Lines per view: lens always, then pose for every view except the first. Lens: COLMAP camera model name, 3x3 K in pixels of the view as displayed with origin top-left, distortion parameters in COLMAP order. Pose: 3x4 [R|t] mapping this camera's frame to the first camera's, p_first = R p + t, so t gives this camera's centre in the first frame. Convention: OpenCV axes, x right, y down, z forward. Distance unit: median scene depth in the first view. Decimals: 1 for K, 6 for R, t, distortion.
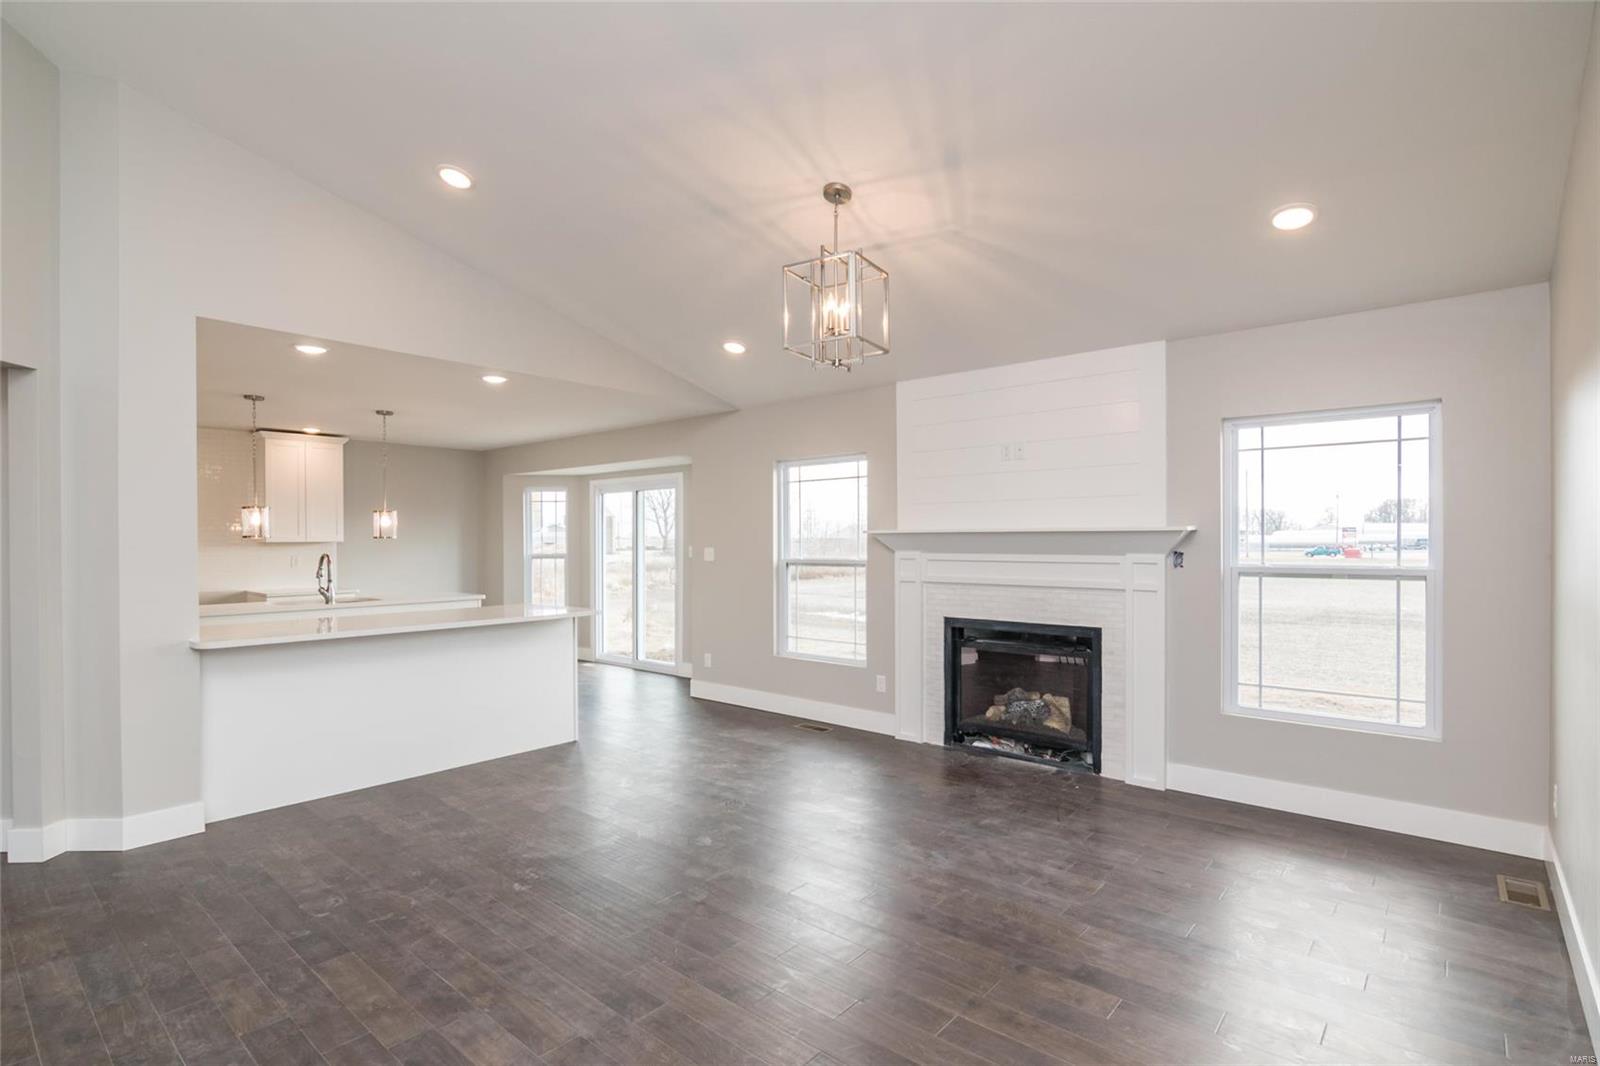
lens RADIAL K [[770.4, 0, 800.0], [0, 770.4, 533.0], [0, 0, 1]] dist [-0.001299, -0.012182]
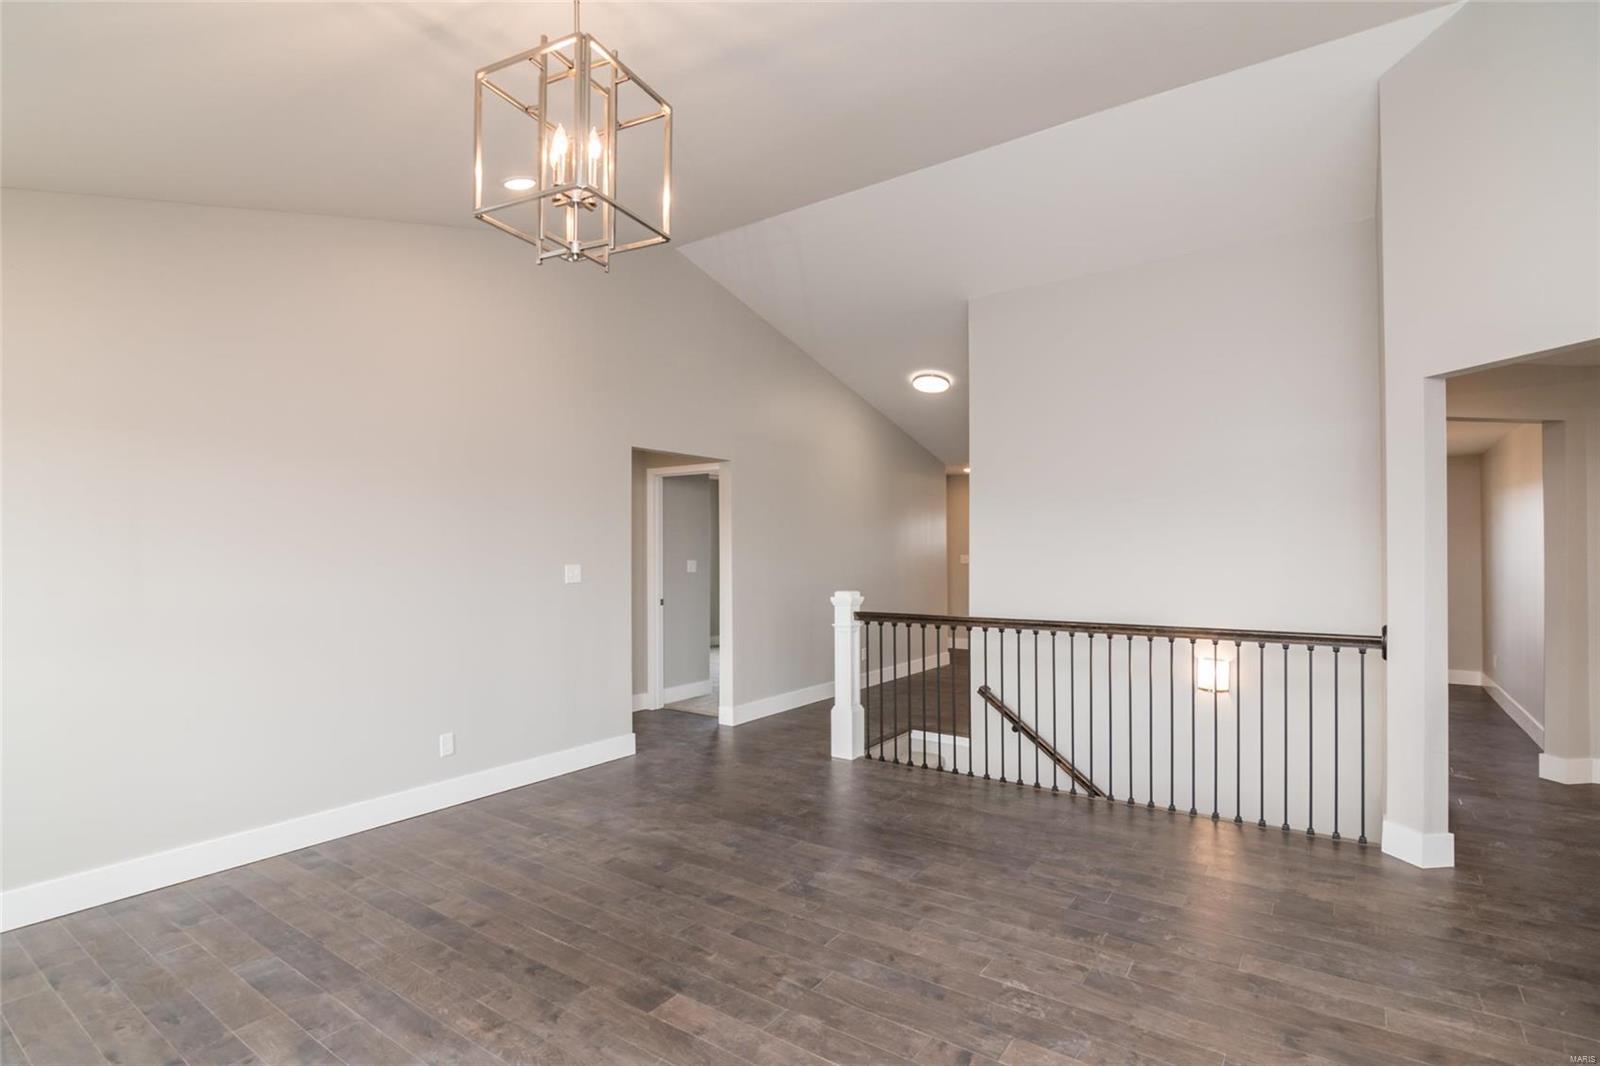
lens RADIAL K [[776.1, 0, 790.3], [0, 776.1, 544.5], [0, 0, 1]] dist [-0.003715, -0.011457]
pose [[-0.996581, 0.007095, -0.082315, -0.064139], [0.008779, 0.999759, -0.020117, 0.018002], [0.082153, -0.020771, -0.996403, 1.660093]]
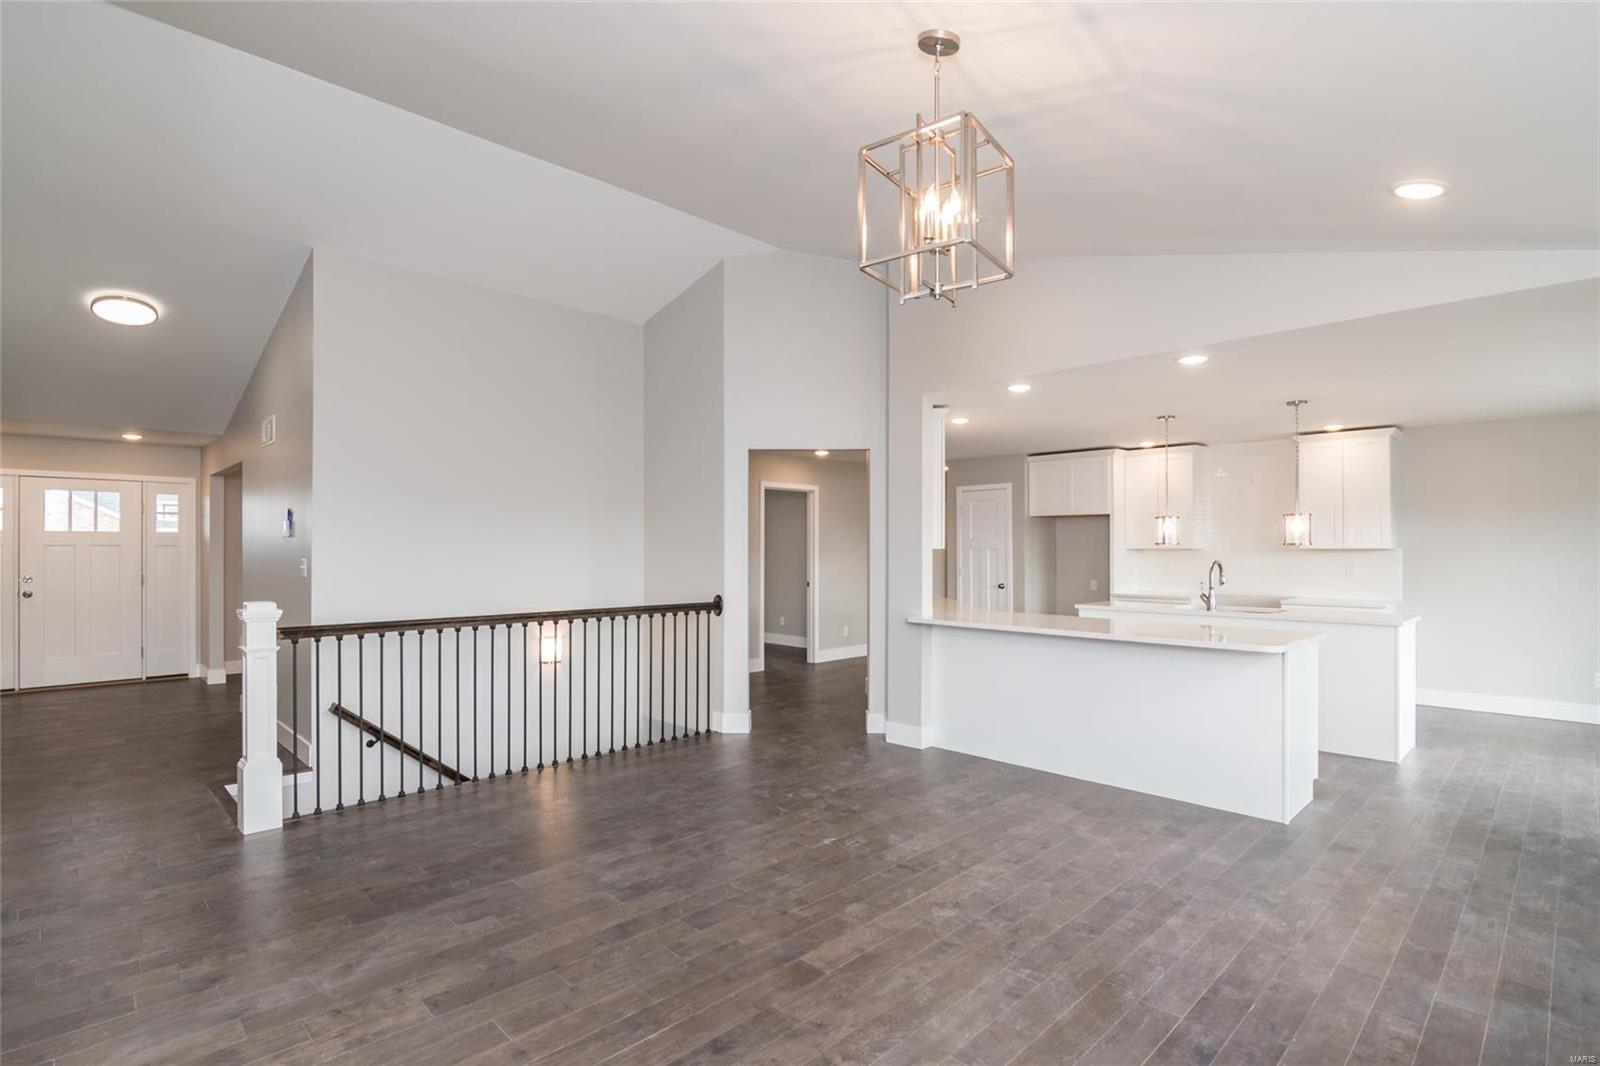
lens RADIAL K [[776.1, 0, 790.3], [0, 776.1, 544.5], [0, 0, 1]] dist [-0.003715, -0.011457]
pose [[-0.092764, -0.000875, -0.995688, 0.771425], [0.008782, 0.999960, -0.001697, 0.005452], [0.995649, -0.008901, -0.092753, 0.981765]]
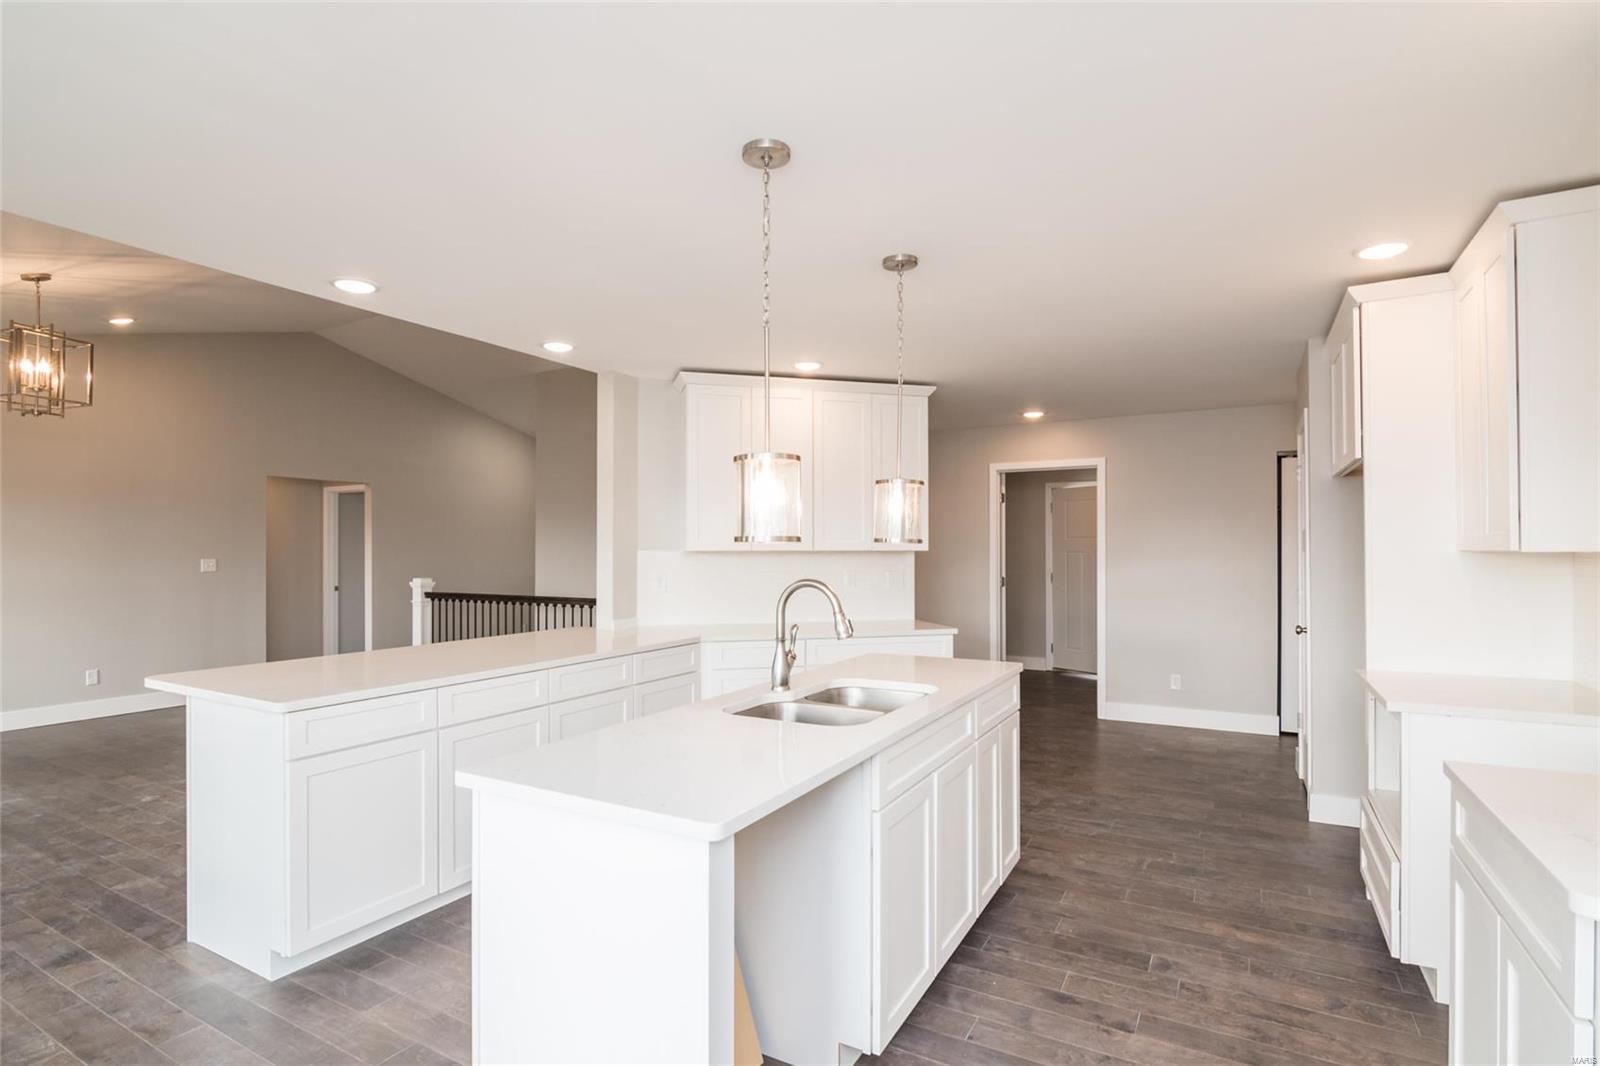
lens RADIAL K [[776.1, 0, 790.3], [0, 776.1, 544.5], [0, 0, 1]] dist [-0.003715, -0.011457]
pose [[-0.981334, 0.003554, -0.192280, -0.949165], [0.007028, 0.999824, -0.017390, 0.031578], [0.192185, -0.018417, -0.981186, 2.557150]]
